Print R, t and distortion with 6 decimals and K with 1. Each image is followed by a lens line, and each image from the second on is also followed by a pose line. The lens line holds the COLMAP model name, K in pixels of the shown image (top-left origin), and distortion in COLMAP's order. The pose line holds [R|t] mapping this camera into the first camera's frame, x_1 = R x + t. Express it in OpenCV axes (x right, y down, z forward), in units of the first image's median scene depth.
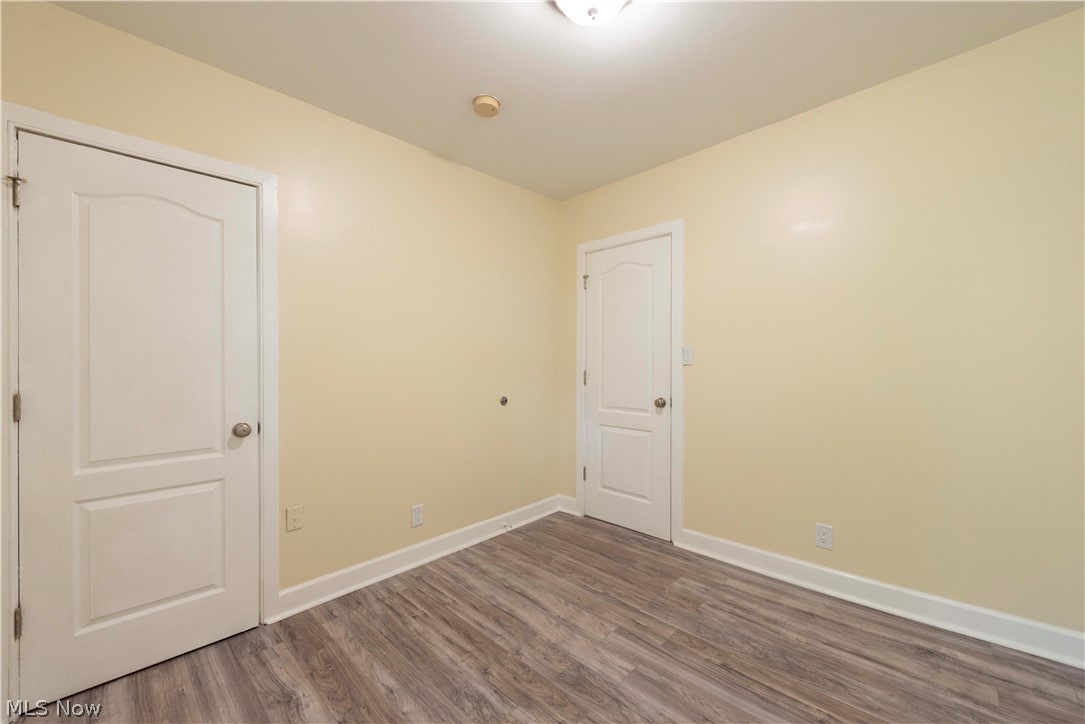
lens RADIAL K [[432.4, 0, 539.5], [0, 432.4, 364.7], [0, 0, 1]] dist [0.001205, -0.000370]
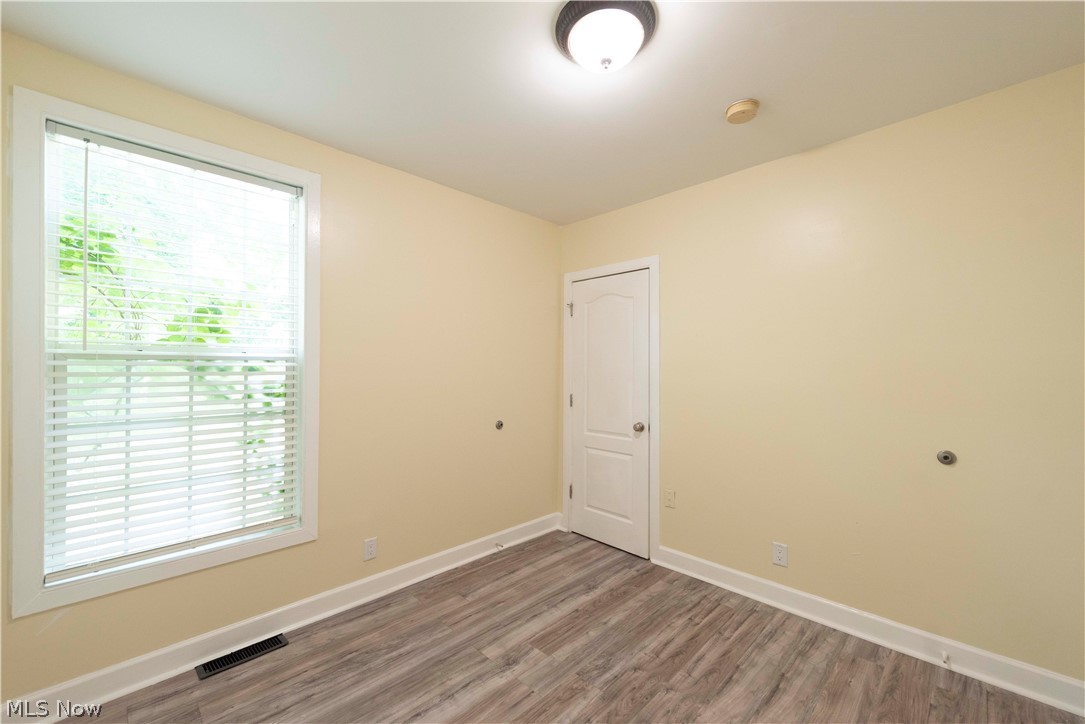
lens RADIAL K [[434.1, 0, 542.5], [0, 434.1, 362.0], [0, 0, 1]] dist [-0.000101, -0.000342]
pose [[-0.016537, -0.003628, -0.999857, 0.895287], [-0.012387, 0.999917, -0.003424, -0.076229], [0.999787, 0.012329, -0.016581, 0.669119]]
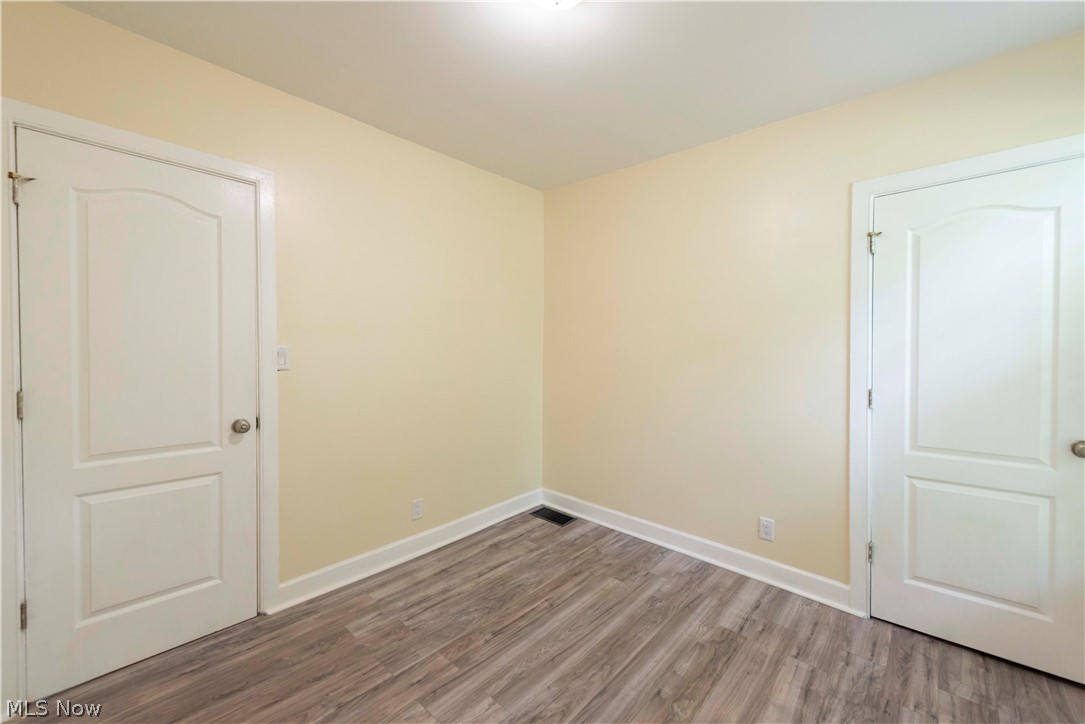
lens RADIAL K [[429.3, 0, 543.0], [0, 429.3, 365.8], [0, 0, 1]] dist [-0.000032, -0.000009]
pose [[-0.041904, -0.034103, 0.998539, -0.620247], [-0.005315, 0.999411, 0.033910, -0.050570], [-0.999108, -0.003887, -0.042060, 0.821601]]
